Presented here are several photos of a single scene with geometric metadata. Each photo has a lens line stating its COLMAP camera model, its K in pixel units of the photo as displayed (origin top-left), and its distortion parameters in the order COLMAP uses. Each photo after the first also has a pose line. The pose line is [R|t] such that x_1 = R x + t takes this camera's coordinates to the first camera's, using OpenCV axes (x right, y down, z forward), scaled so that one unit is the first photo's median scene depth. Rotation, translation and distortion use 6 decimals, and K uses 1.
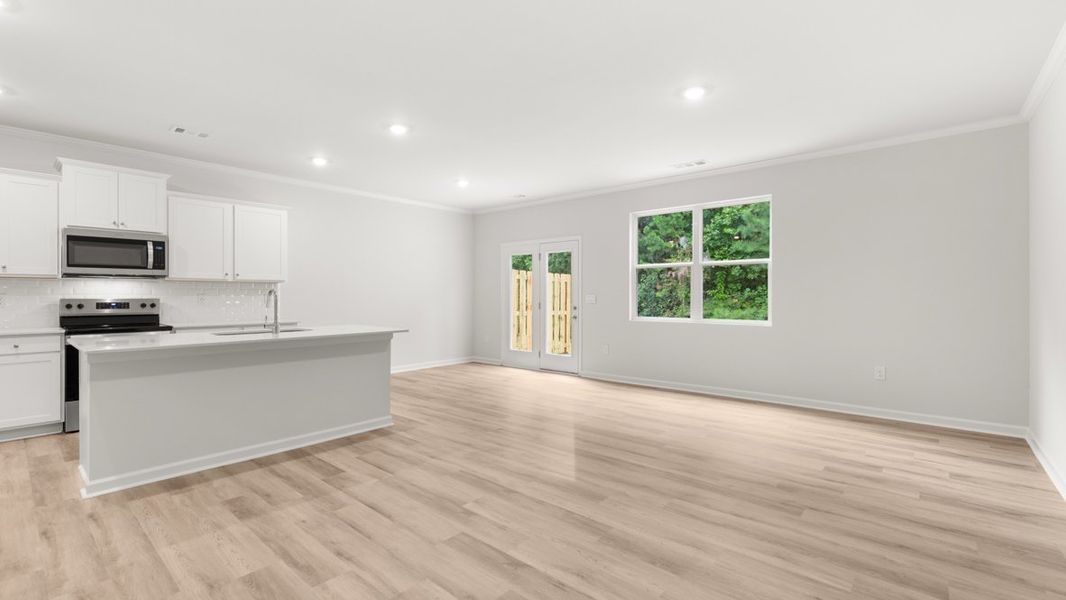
lens RADIAL K [[461.8, 0, 529.3], [0, 461.8, 296.3], [0, 0, 1]] dist [-0.003474, 0.000399]
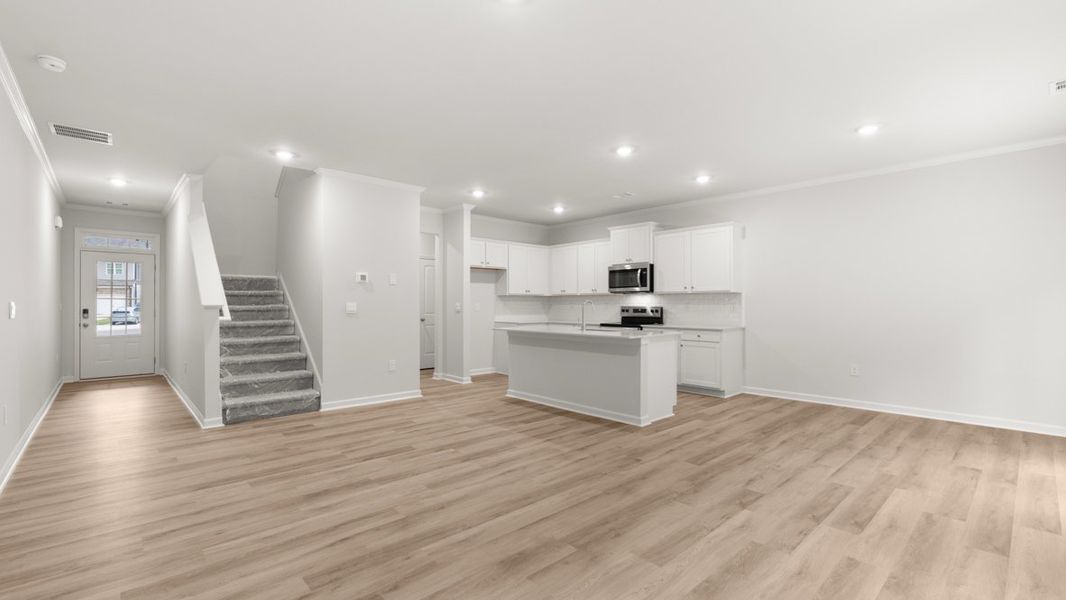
lens RADIAL K [[461.8, 0, 529.0], [0, 461.8, 304.6], [0, 0, 1]] dist [-0.003474, 0.000399]
pose [[-0.113971, 0.000026, -0.993484, 1.023001], [-0.002116, 0.999998, 0.000269, -0.000857], [0.993482, 0.002133, -0.113970, 1.130176]]
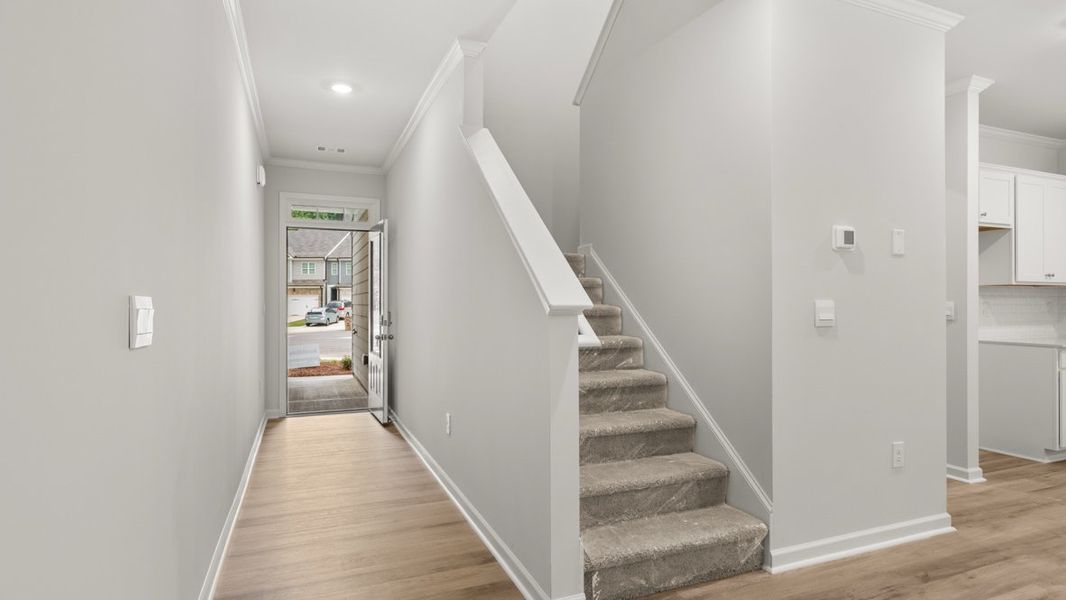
lens RADIAL K [[560.5, 0, 532.1], [0, 560.5, 303.5], [0, 0, 1]] dist [0.004918, 0.000451]
pose [[-0.447435, -0.002843, -0.894312, 0.530546], [-0.001954, 0.999996, -0.002201, 0.001347], [0.894314, 0.000763, -0.447439, 0.503879]]
